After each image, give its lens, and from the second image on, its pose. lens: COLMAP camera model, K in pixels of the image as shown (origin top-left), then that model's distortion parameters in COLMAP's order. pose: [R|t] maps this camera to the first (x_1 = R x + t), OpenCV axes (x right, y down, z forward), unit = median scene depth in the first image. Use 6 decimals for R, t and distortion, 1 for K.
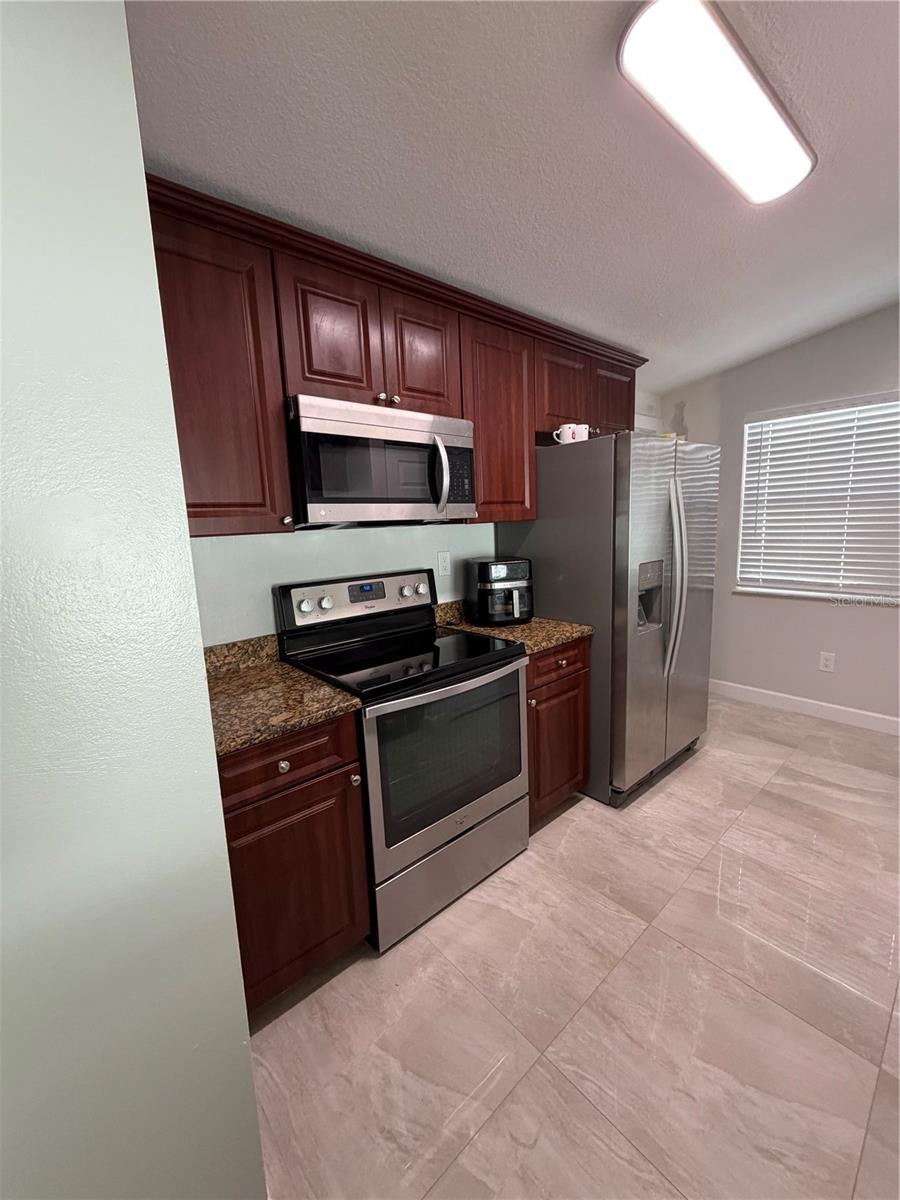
lens RADIAL K [[477.6, 0, 446.3], [0, 477.6, 597.2], [0, 0, 1]] dist [-0.001194, 0.000453]
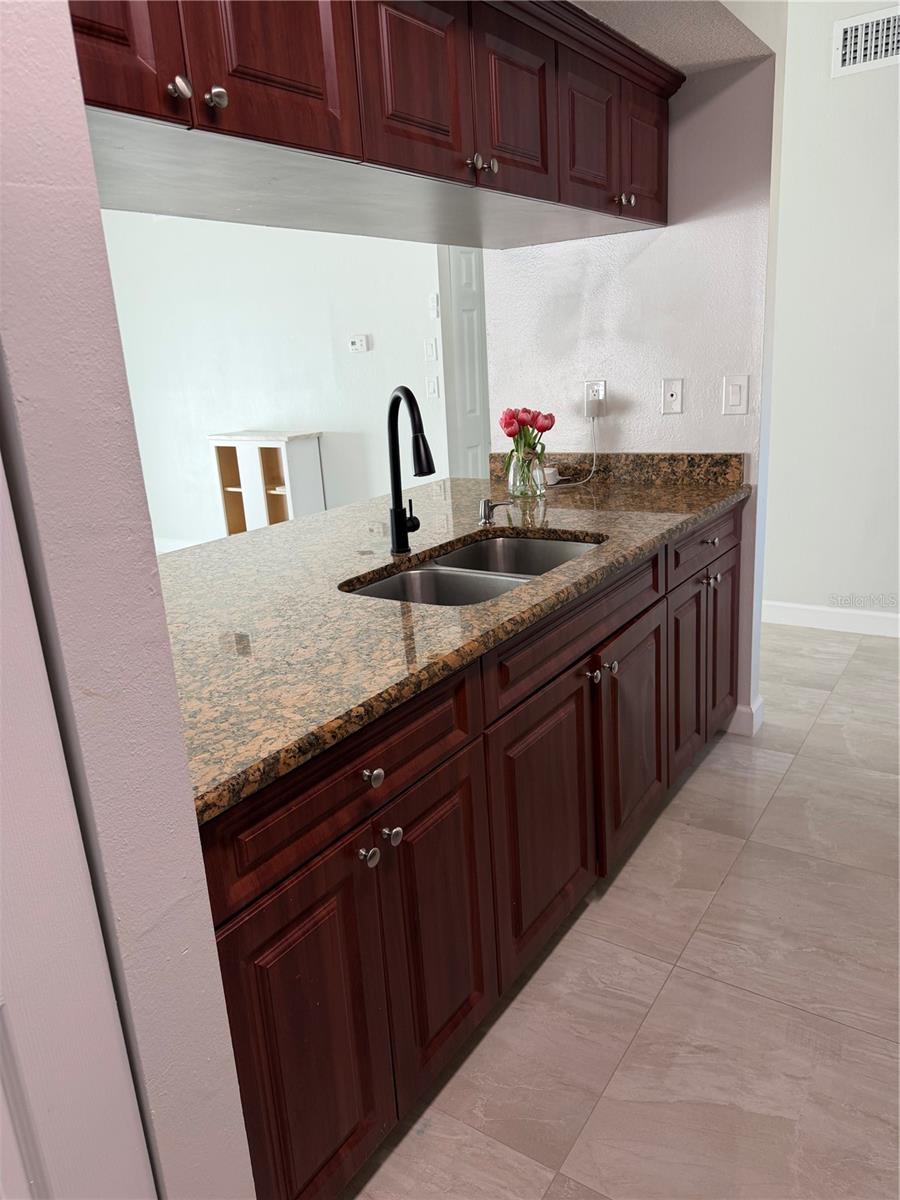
lens RADIAL K [[849.3, 0, 449.2], [0, 849.3, 597.2], [0, 0, 1]] dist [0.064594, -0.083927]
pose [[-0.959107, 0.170760, -0.225731, 0.710322], [0.059498, 0.901327, 0.429033, -0.184041], [0.276719, 0.398058, -0.874629, 1.015347]]
